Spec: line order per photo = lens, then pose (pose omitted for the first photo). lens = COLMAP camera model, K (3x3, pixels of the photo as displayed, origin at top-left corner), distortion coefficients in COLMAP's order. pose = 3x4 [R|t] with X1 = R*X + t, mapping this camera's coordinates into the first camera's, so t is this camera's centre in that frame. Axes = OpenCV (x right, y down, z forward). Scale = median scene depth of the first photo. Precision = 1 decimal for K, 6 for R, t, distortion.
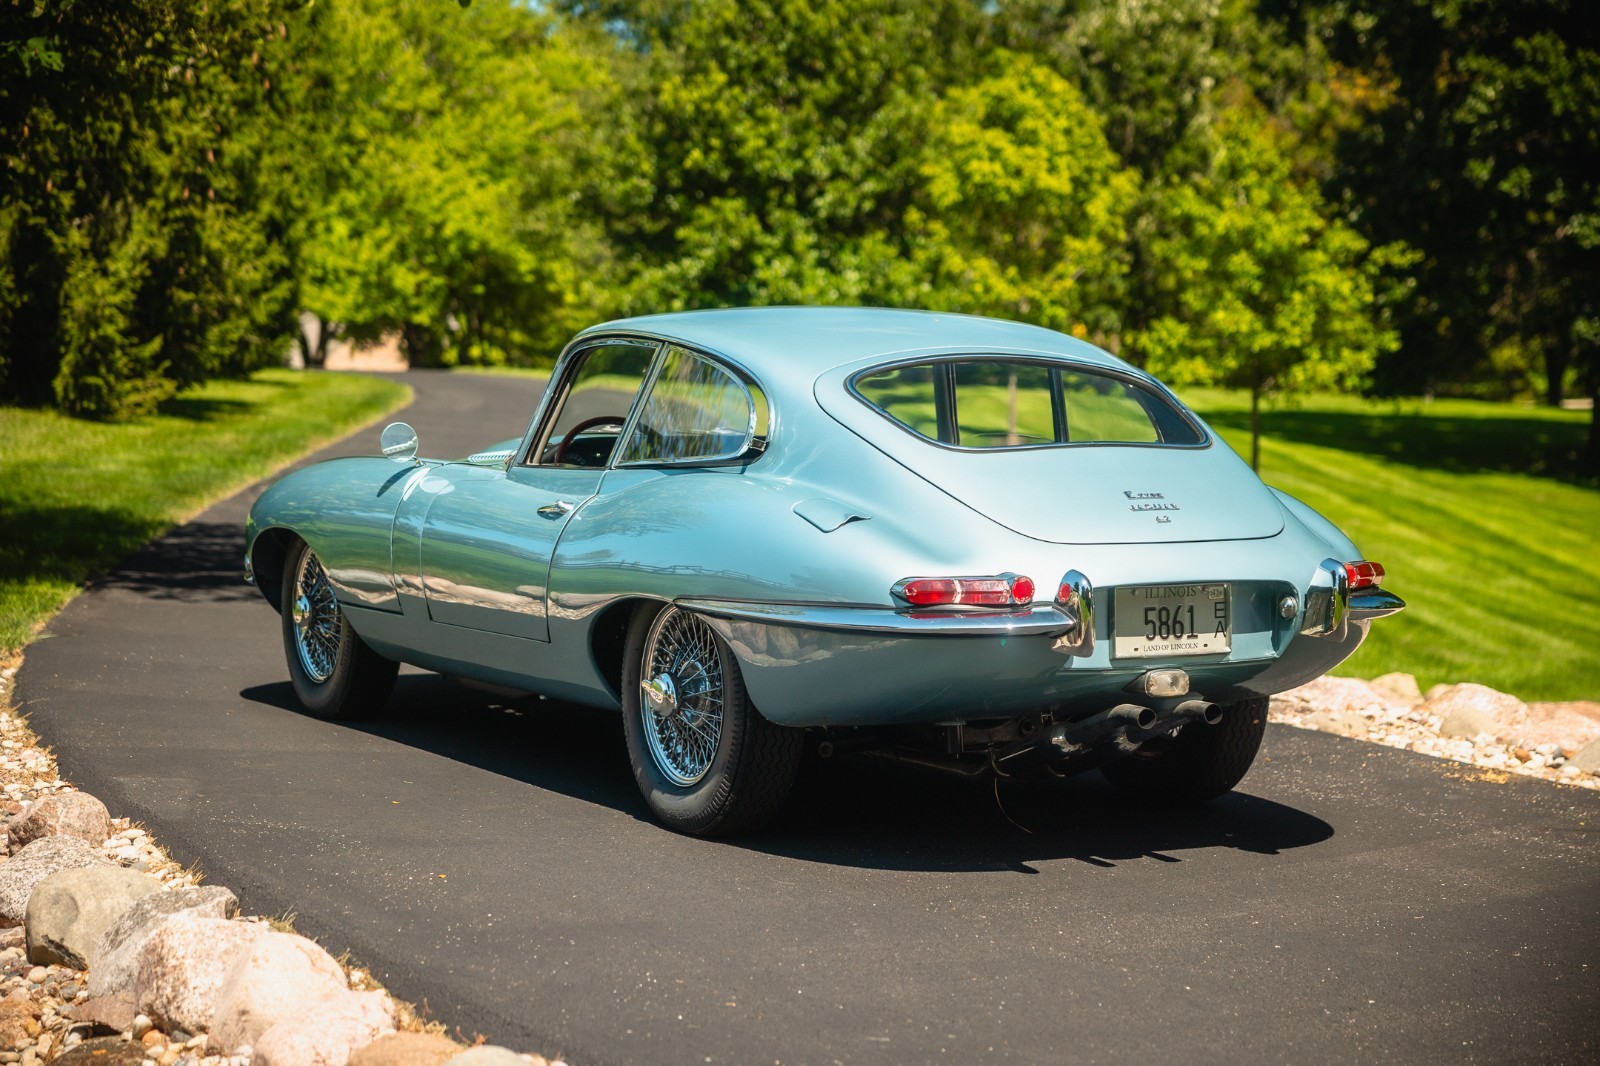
lens RADIAL K [[3123.9, 0, 800.0], [0, 3123.9, 533.0], [0, 0, 1]] dist [0.034931, -0.056604]
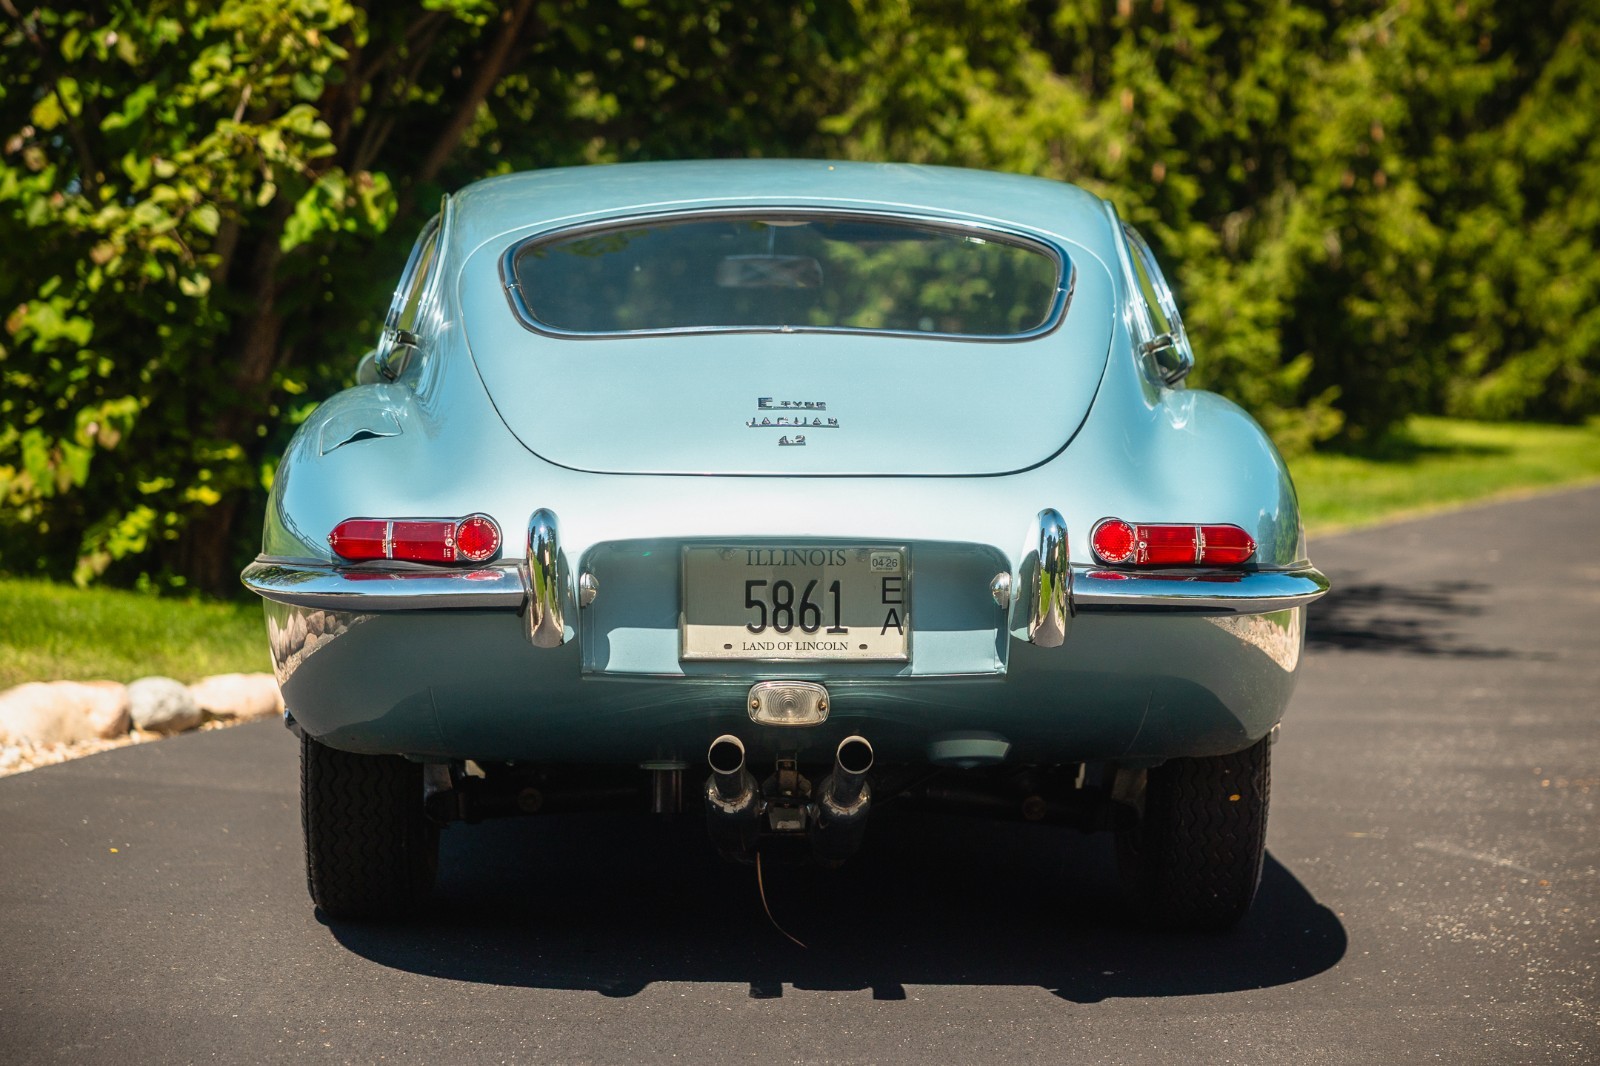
lens RADIAL K [[3729.0, 0, 800.0], [0, 3729.0, 533.0], [0, 0, 1]] dist [0.079012, 0.371396]
pose [[0.894689, 0.019633, -0.446259, 0.110661], [-0.032604, 0.999239, -0.021407, 0.007385], [0.445499, 0.033702, 0.894648, 0.083705]]
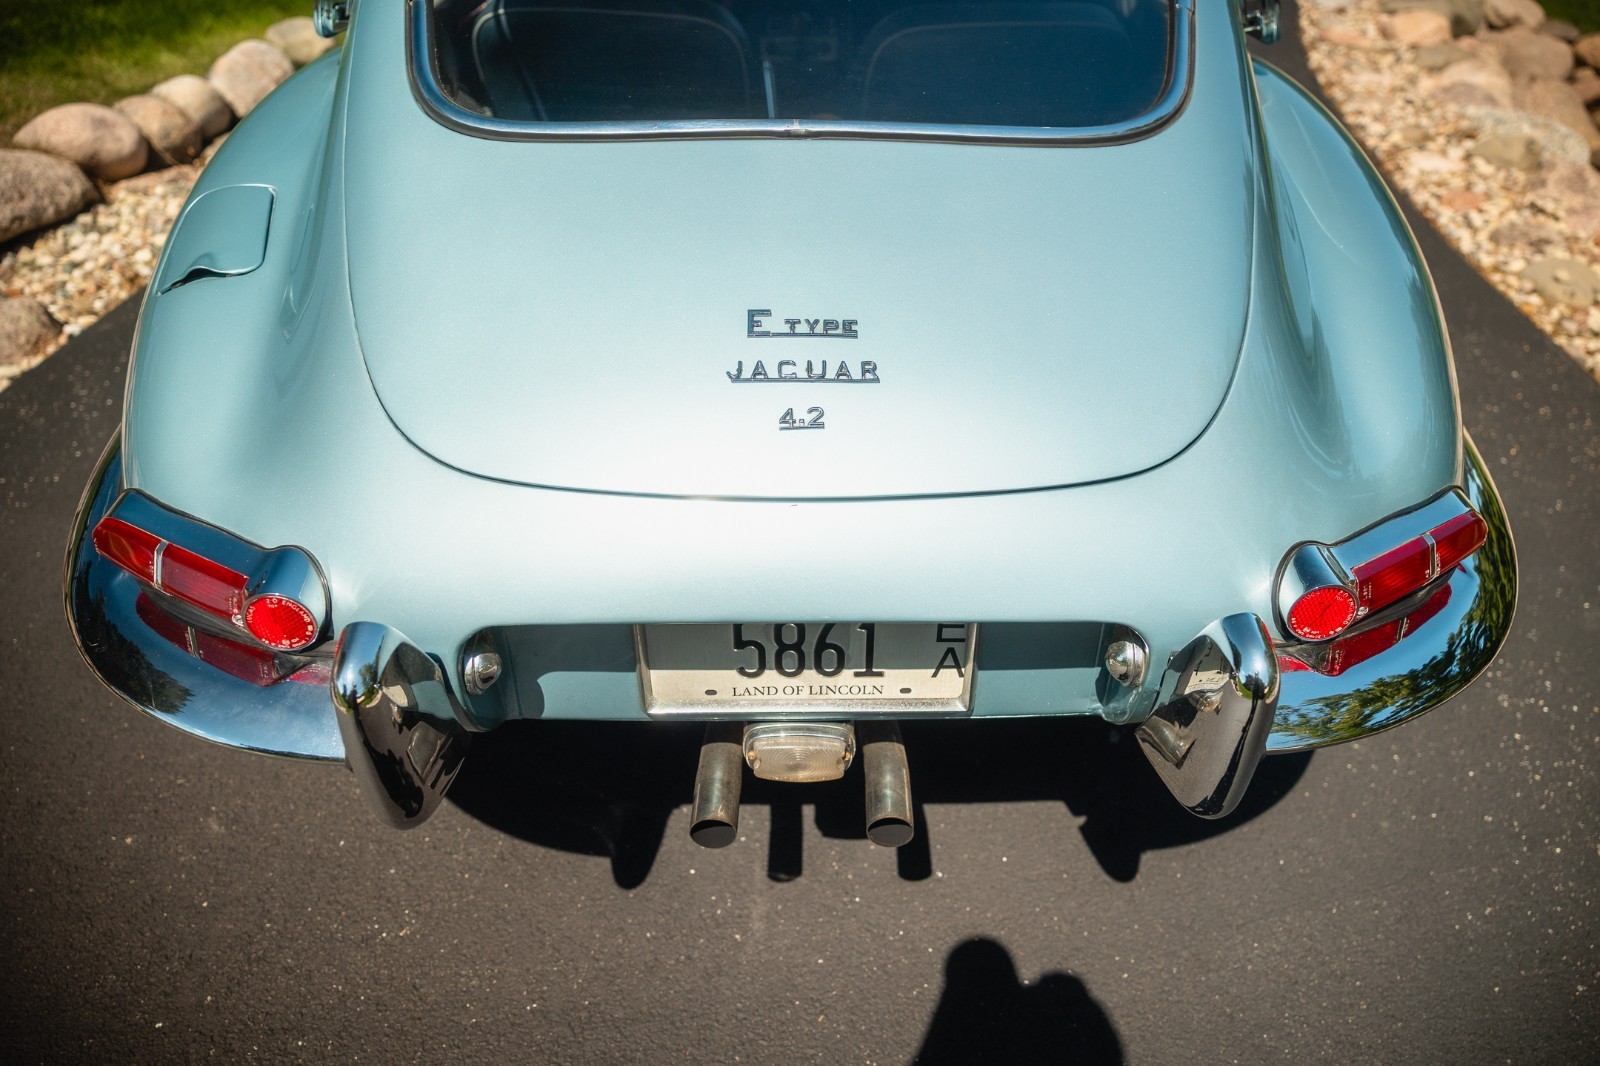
lens RADIAL K [[1096.3, 0, 830.4], [0, 1096.3, 499.8], [0, 0, 1]] dist [0.010839, 0.002701]
pose [[0.896372, 0.261169, -0.358200, 0.041611], [-0.039937, 0.852317, 0.521499, -0.015972], [0.441499, -0.453152, 0.774423, 0.221160]]
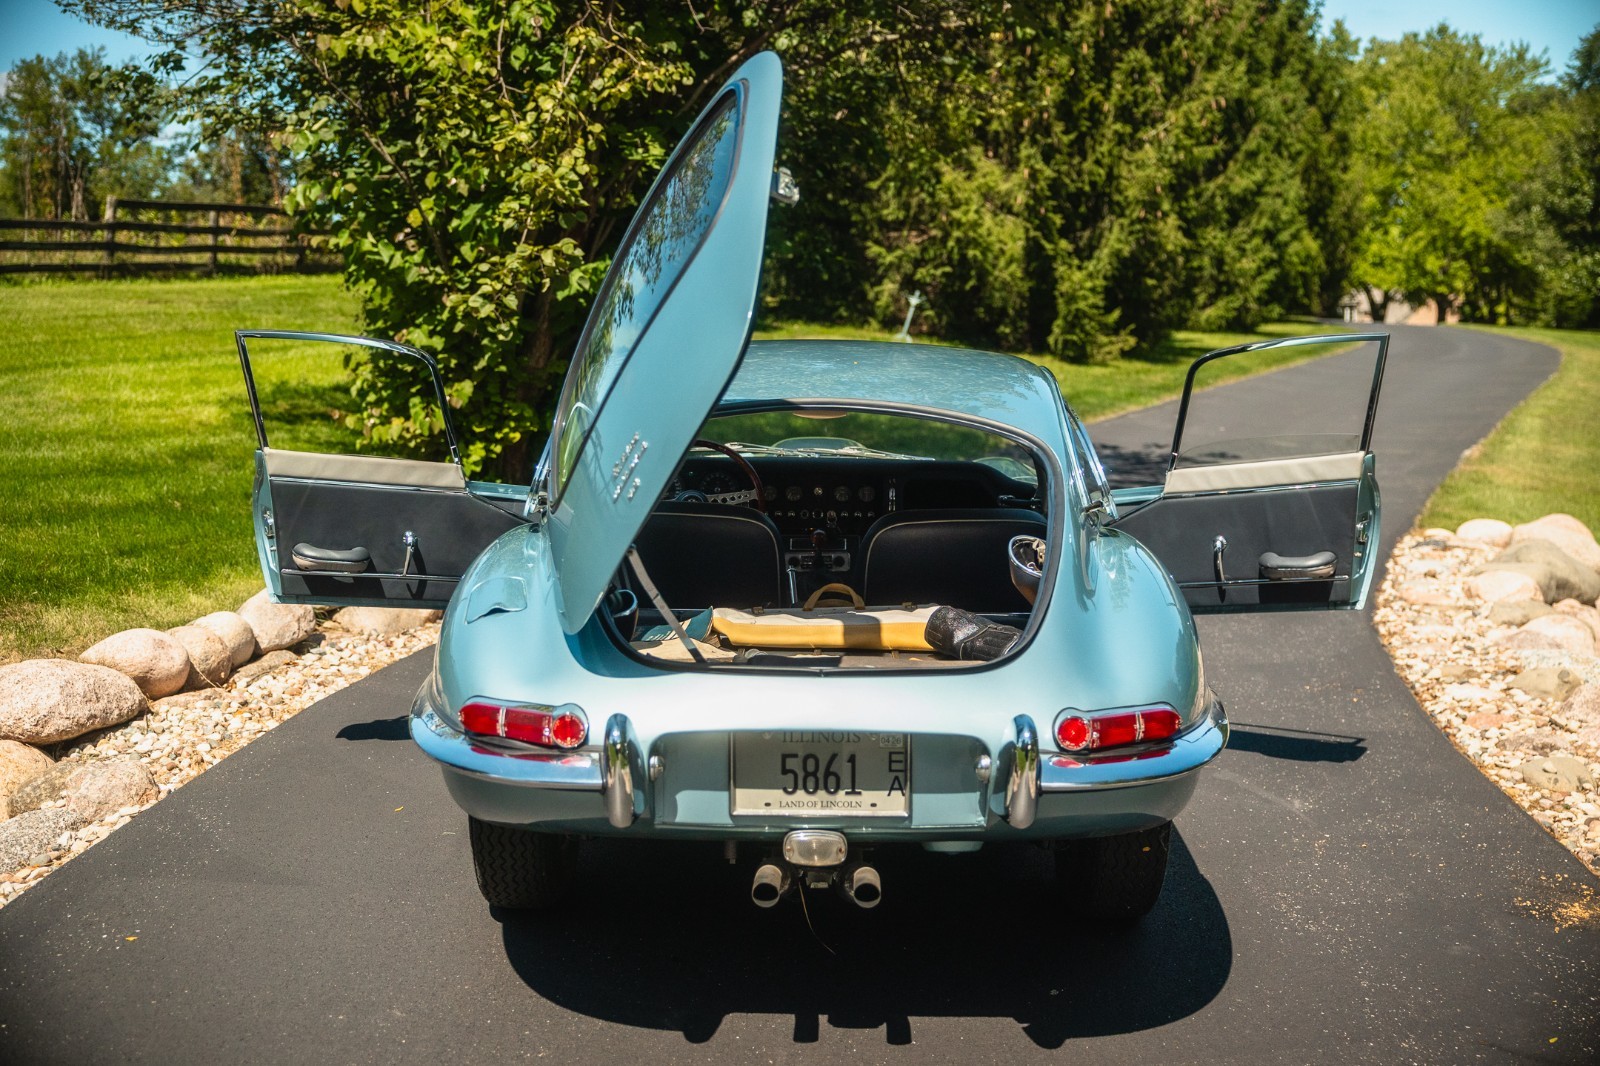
lens RADIAL K [[1798.0, 0, 800.0], [0, 1798.0, 533.0], [0, 0, 1]] dist [0.011006, -0.019444]
pose [[0.880431, 0.066994, -0.469417, 0.079744], [-0.034561, 0.996402, 0.077382, -0.016540], [0.472912, -0.051906, 0.879579, 0.148227]]
